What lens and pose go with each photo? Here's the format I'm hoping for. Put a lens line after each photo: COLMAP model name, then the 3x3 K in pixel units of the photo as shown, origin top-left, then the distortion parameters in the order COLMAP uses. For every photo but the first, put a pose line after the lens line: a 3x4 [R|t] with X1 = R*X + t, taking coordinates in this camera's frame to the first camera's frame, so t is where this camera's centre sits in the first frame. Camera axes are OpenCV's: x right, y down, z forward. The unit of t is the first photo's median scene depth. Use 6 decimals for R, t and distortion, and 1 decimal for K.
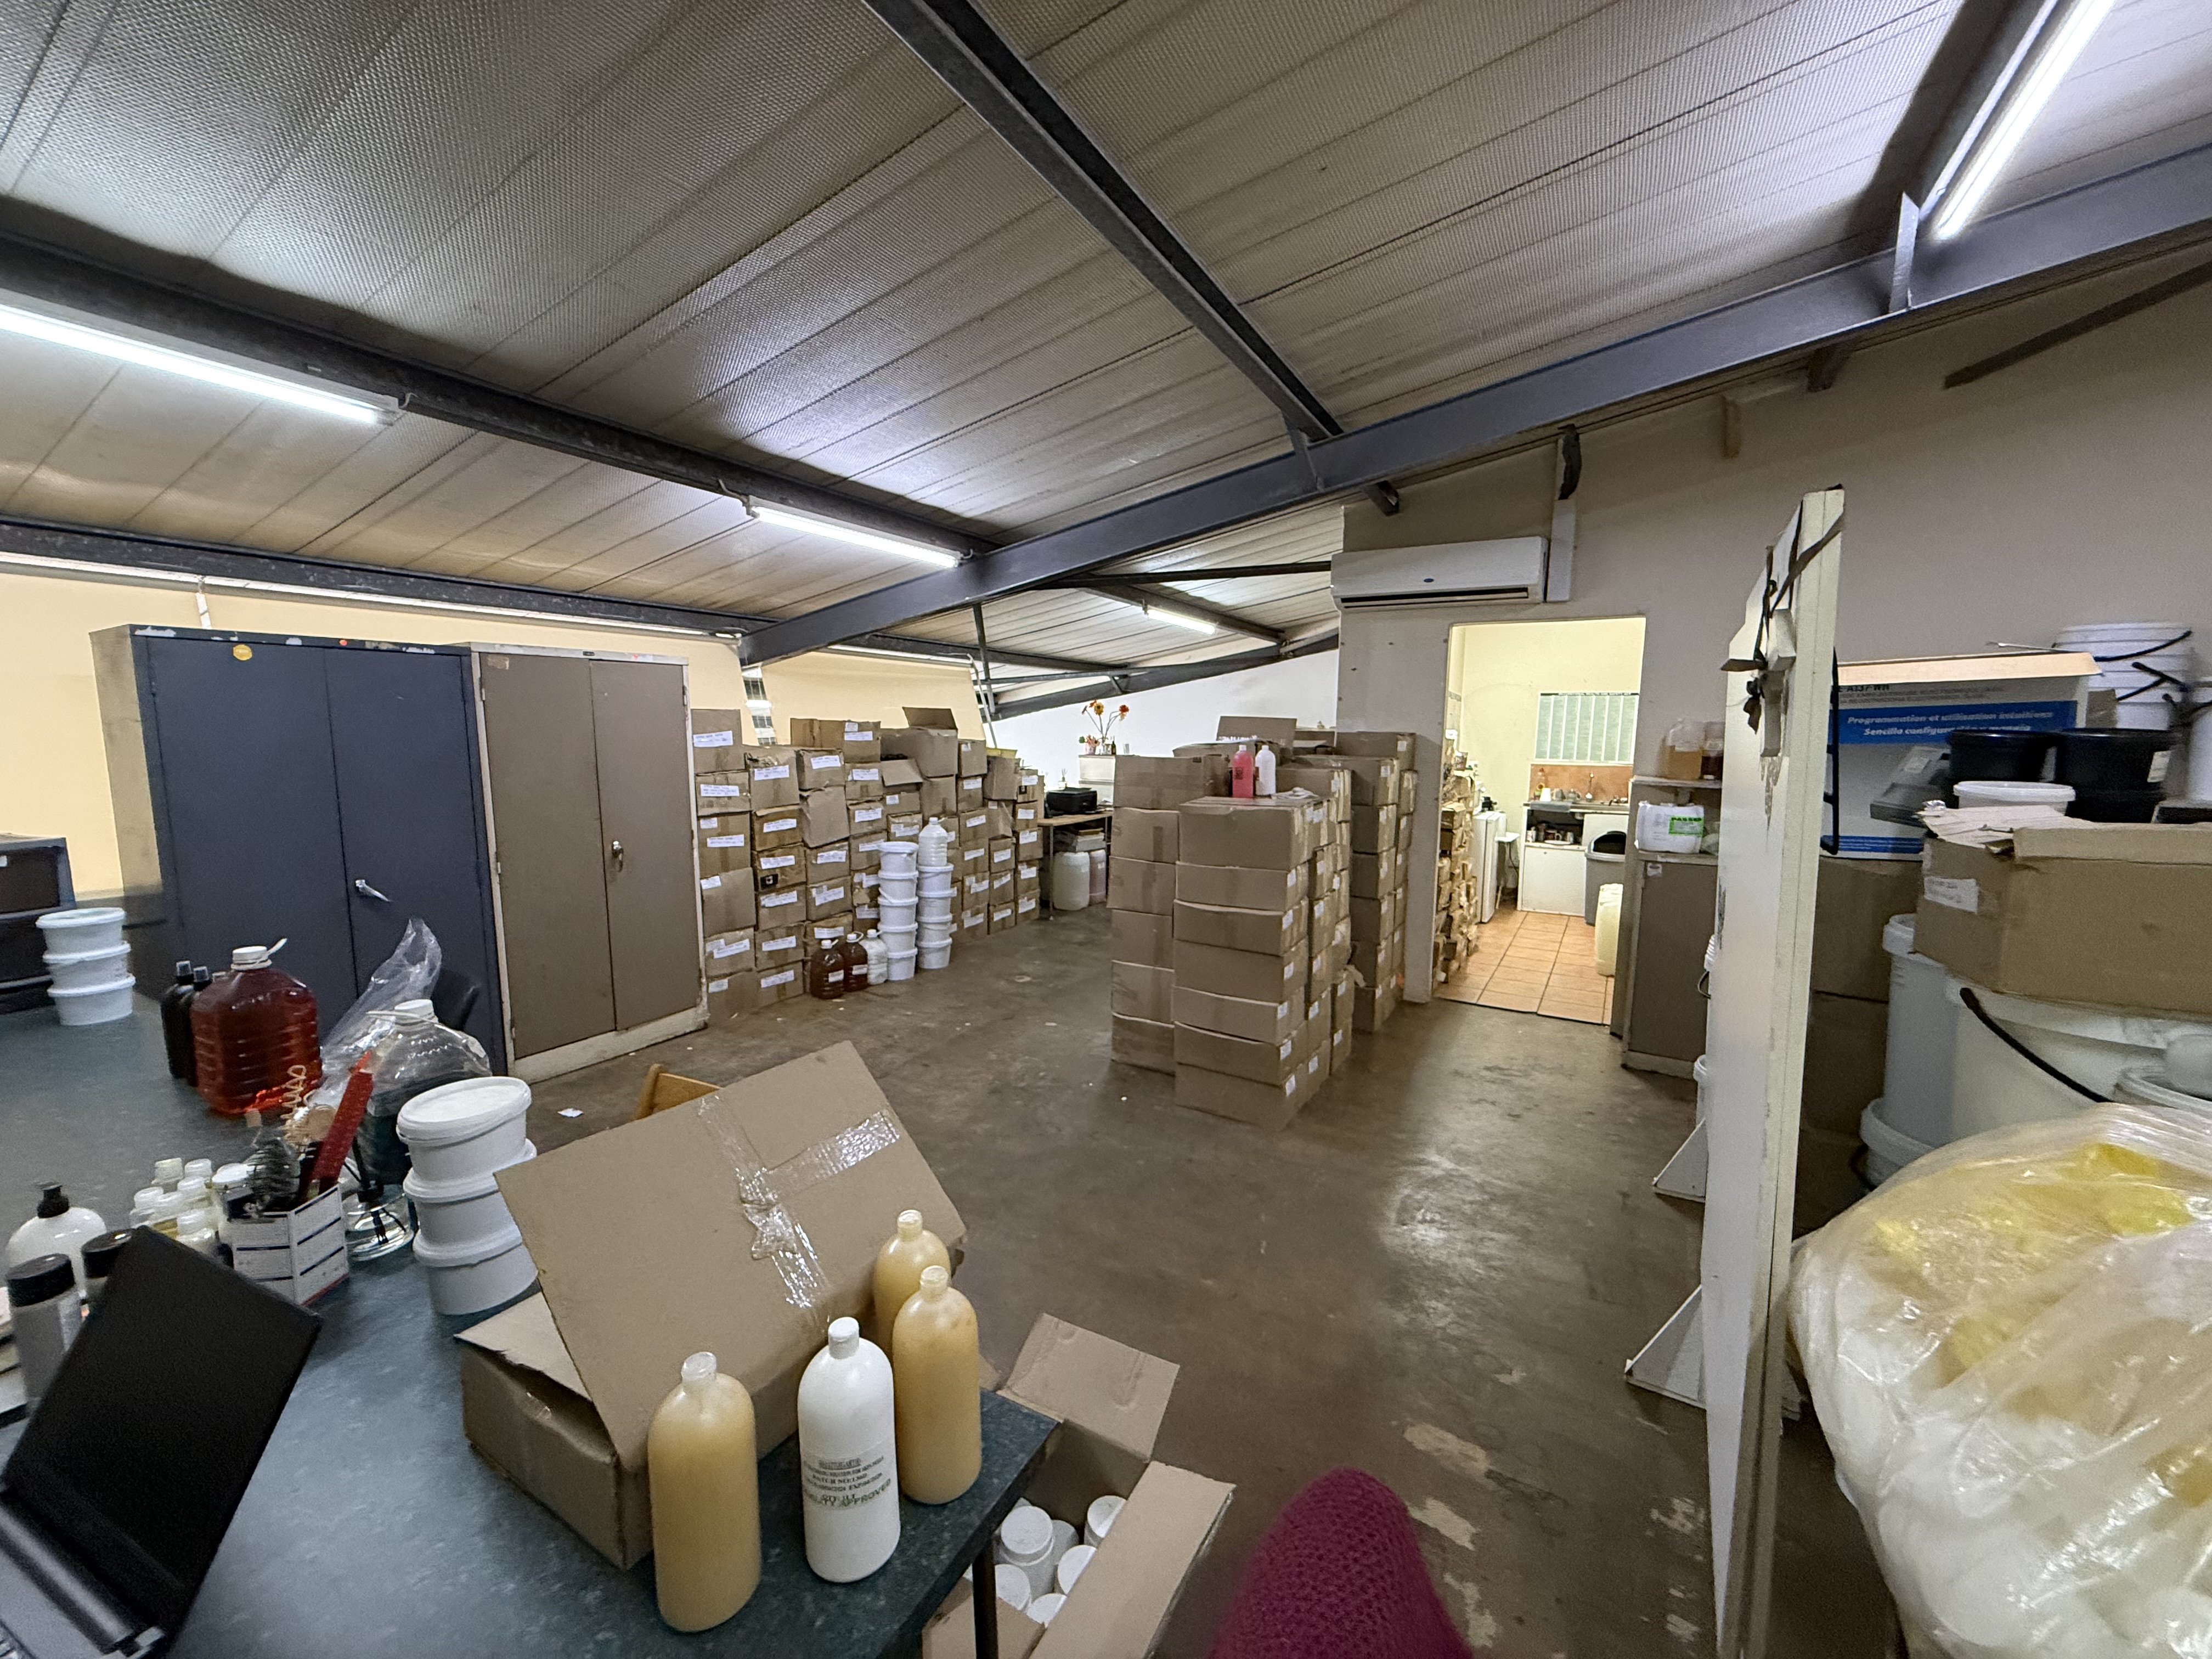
lens RADIAL K [[876.4, 0, 1100.8], [0, 876.4, 827.1], [0, 0, 1]] dist [-0.001297, 0.000524]
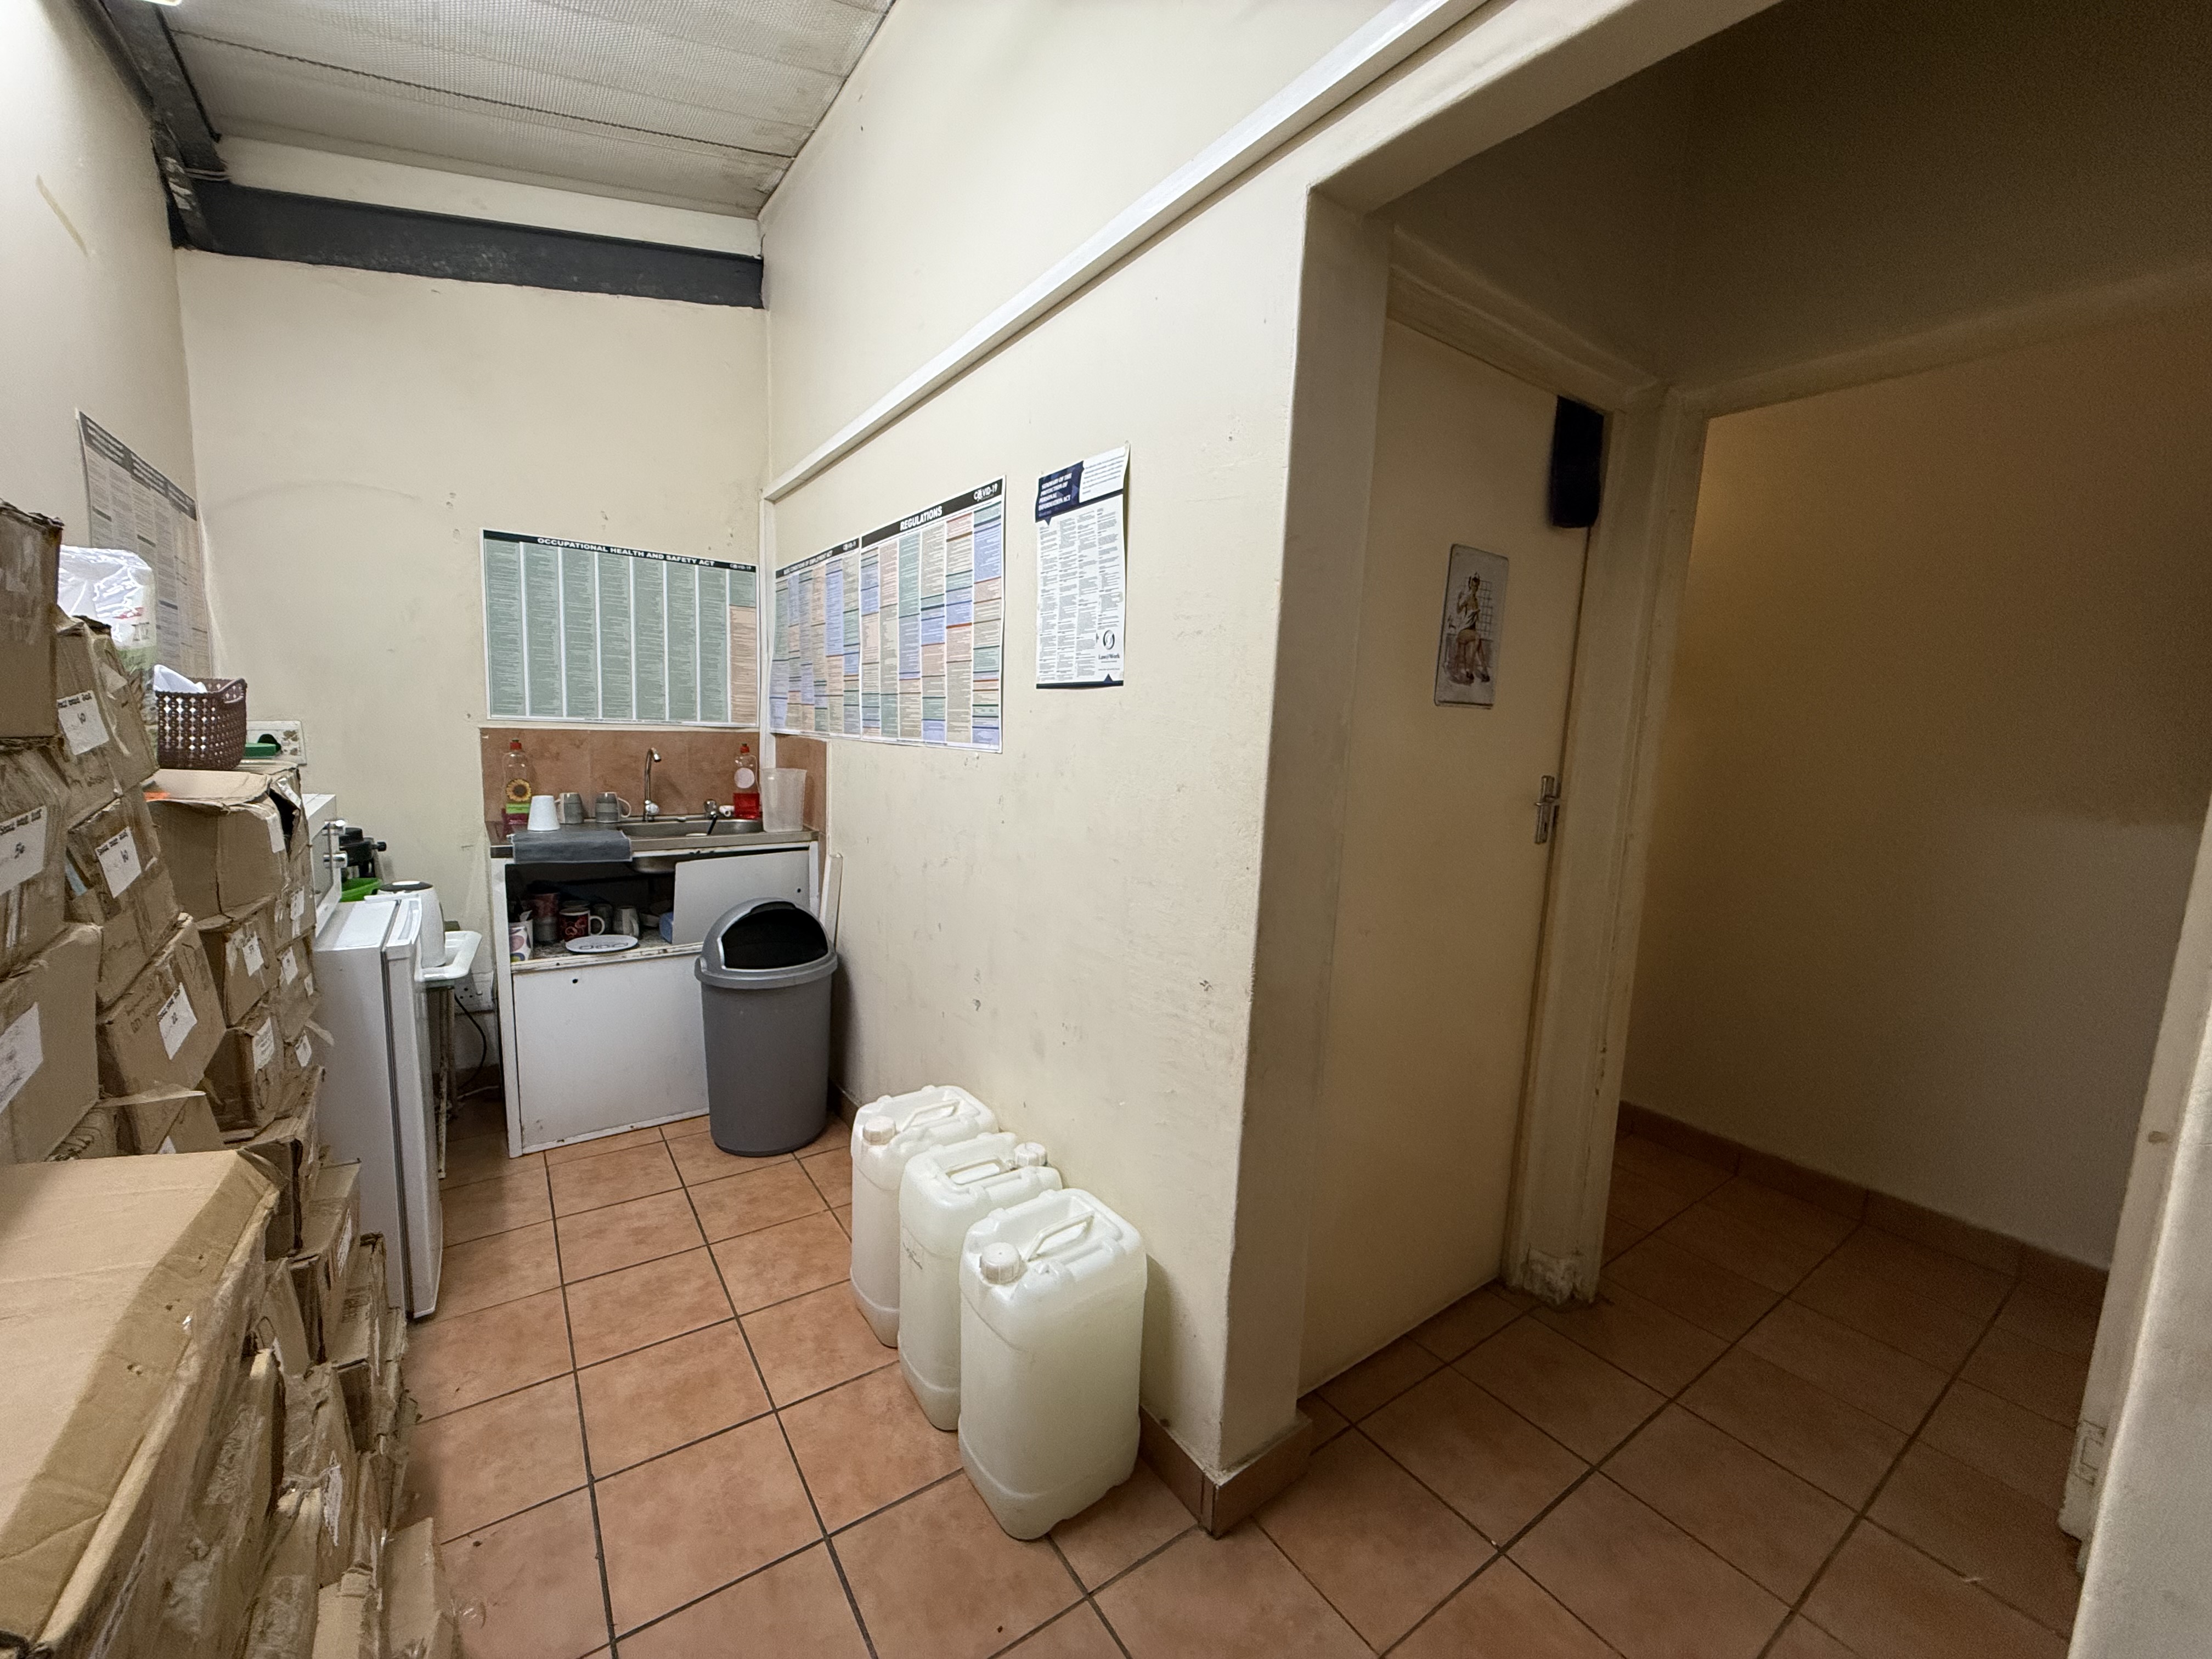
lens RADIAL K [[876.4, 0, 1099.8], [0, 876.4, 832.6], [0, 0, 1]] dist [-0.001297, 0.000524]
pose [[0.404868, -0.104935, 0.908334, 0.270328], [0.067860, 0.994102, 0.084597, -0.043545], [-0.911854, 0.027389, 0.409601, 0.639442]]
